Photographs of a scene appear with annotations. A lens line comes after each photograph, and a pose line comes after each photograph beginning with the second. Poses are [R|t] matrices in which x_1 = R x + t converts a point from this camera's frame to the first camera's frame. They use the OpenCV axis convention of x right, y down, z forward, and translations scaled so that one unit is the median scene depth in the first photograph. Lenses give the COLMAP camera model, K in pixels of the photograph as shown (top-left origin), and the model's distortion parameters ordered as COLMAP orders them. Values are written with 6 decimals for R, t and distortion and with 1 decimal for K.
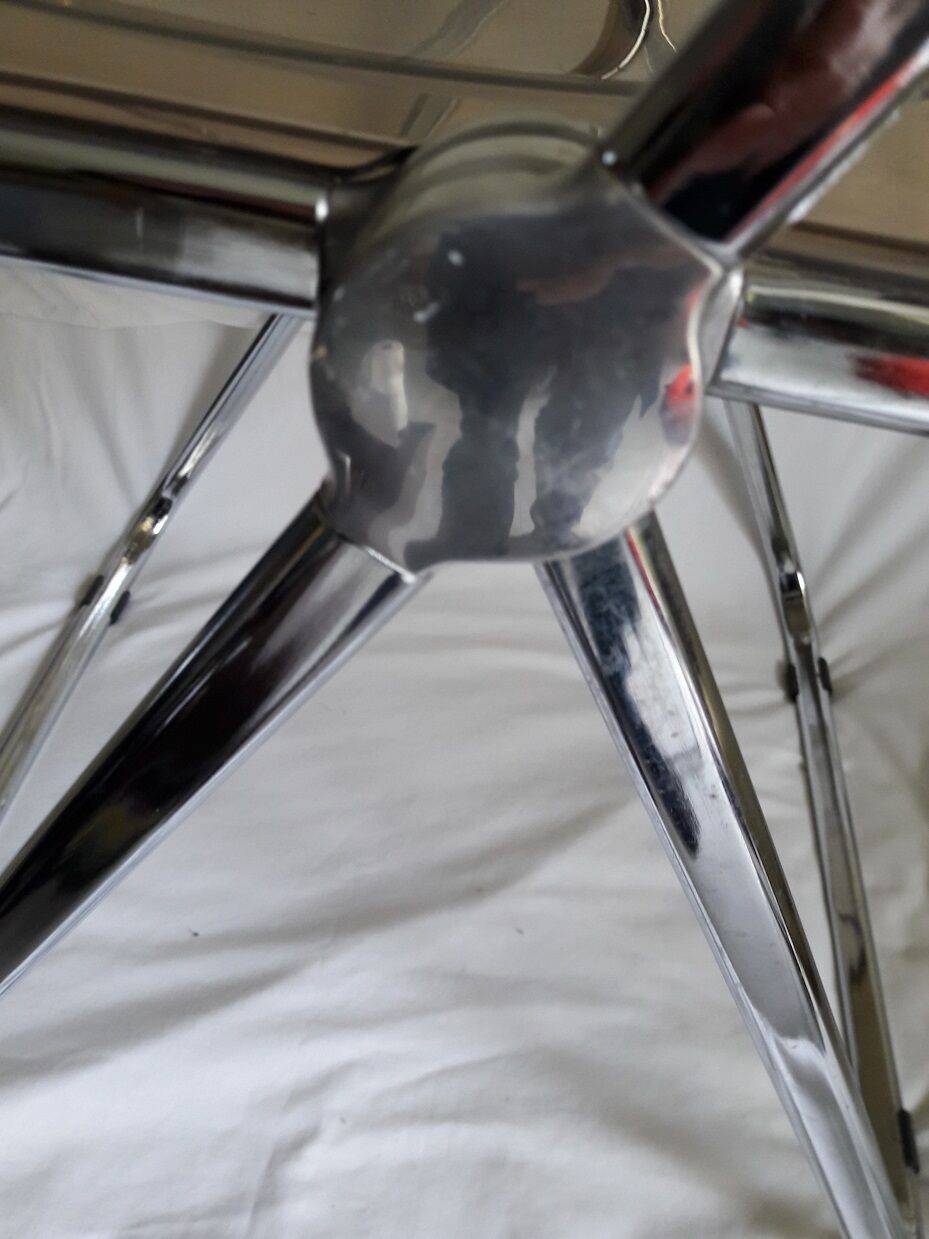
lens RADIAL K [[1086.1, 0, 461.0], [0, 1086.1, 637.9], [0, 0, 1]] dist [0.101886, -0.240457]
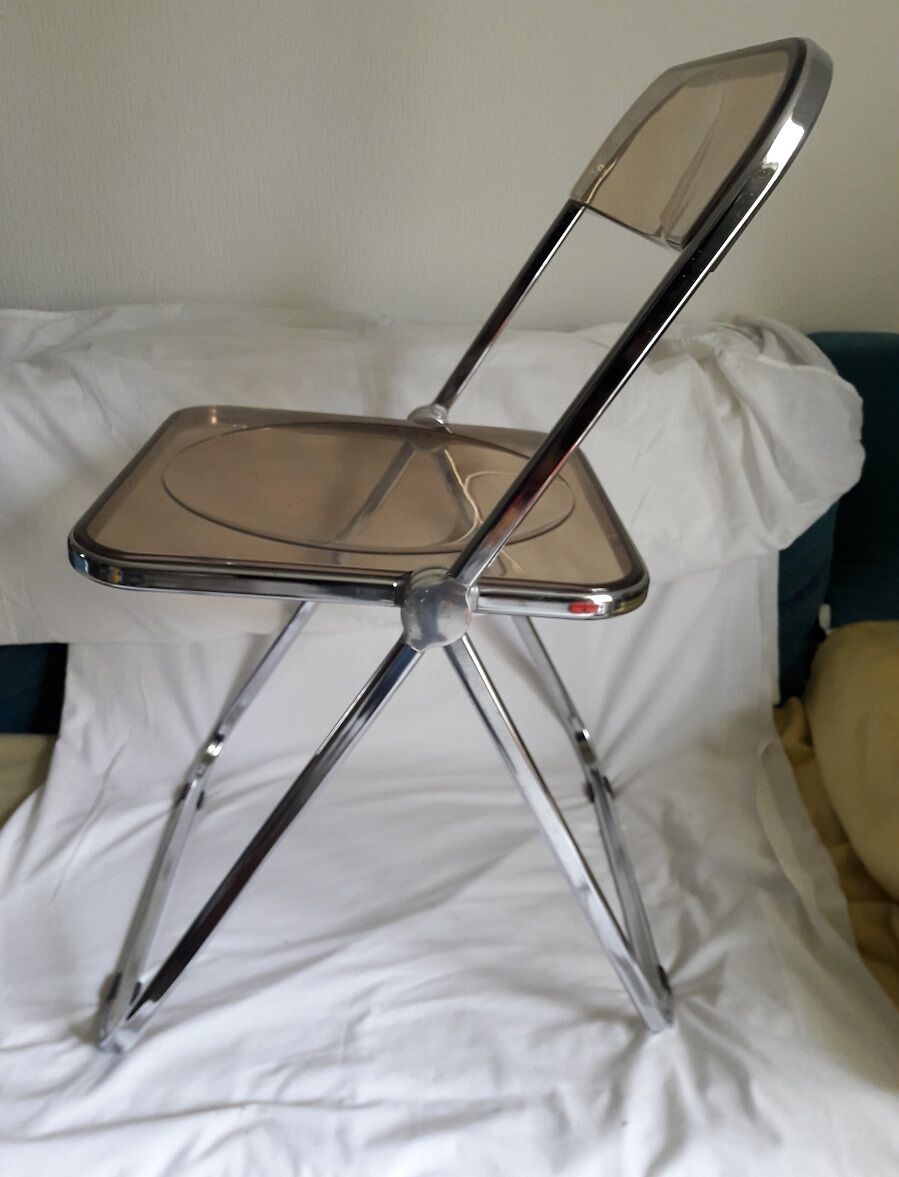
lens RADIAL K [[1019.3, 0, 449.5], [0, 1019.3, 588.5], [0, 0, 1]] dist [0.000143, -0.000052]
pose [[0.988007, -0.104376, 0.113790, -0.096927], [0.134970, 0.941735, -0.308088, 0.260658], [-0.075003, 0.319751, 0.944528, -0.810366]]
